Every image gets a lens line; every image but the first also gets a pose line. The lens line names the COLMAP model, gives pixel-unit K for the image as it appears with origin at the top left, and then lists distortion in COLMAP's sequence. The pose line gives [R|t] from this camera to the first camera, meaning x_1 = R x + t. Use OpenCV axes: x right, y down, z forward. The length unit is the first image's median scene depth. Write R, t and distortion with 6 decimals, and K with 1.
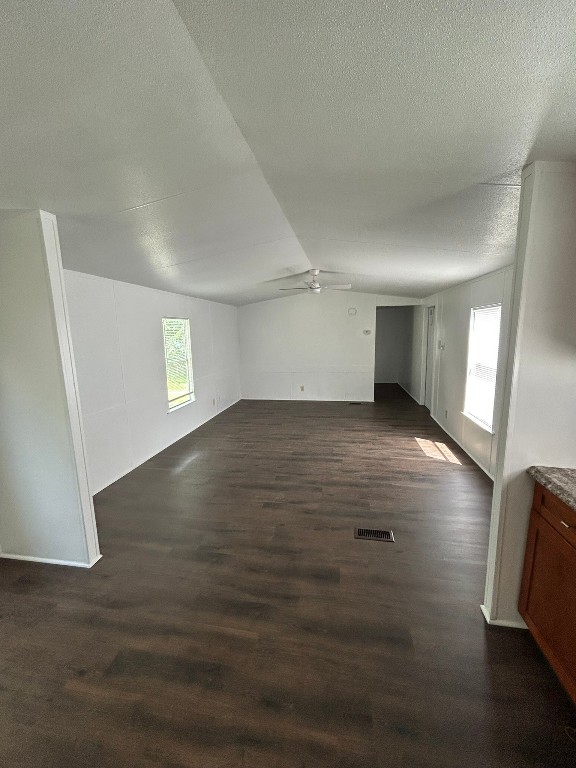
lens RADIAL K [[313.7, 0, 288.0], [0, 313.7, 384.0], [0, 0, 1]] dist [-0.001370, -0.000002]
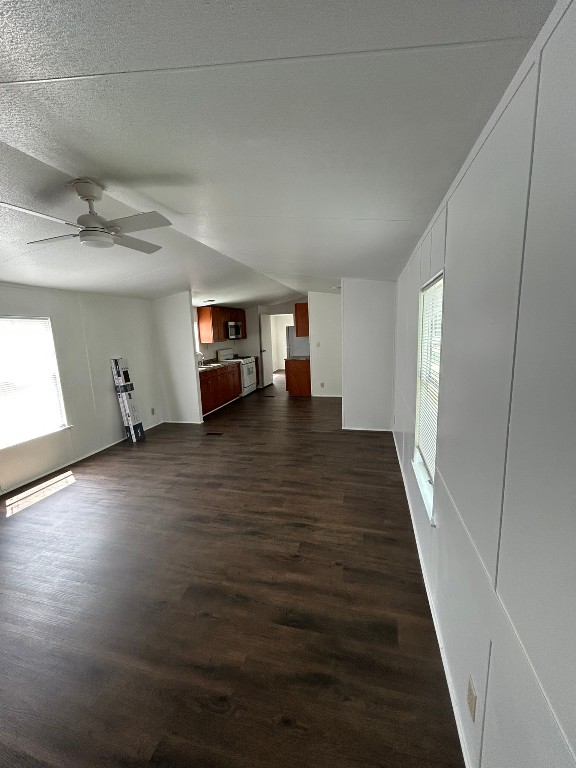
lens RADIAL K [[313.7, 0, 288.0], [0, 313.7, 384.0], [0, 0, 1]] dist [-0.001370, -0.000002]
pose [[-0.996051, 0.042970, 0.077698, -0.215370], [0.065819, 0.944676, 0.321333, -0.253773], [-0.059592, 0.325178, -0.943773, 1.585366]]
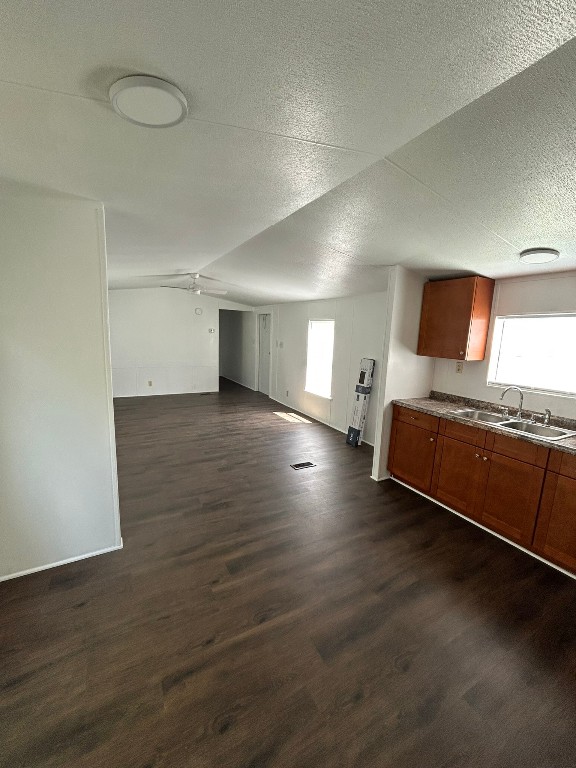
lens RADIAL K [[313.7, 0, 288.0], [0, 313.7, 384.0], [0, 0, 1]] dist [-0.001370, -0.000002]
pose [[0.769367, -0.053319, 0.636578, -0.426981], [0.049648, 0.998487, 0.023627, 0.023373], [-0.636875, 0.013427, 0.770850, -0.082154]]
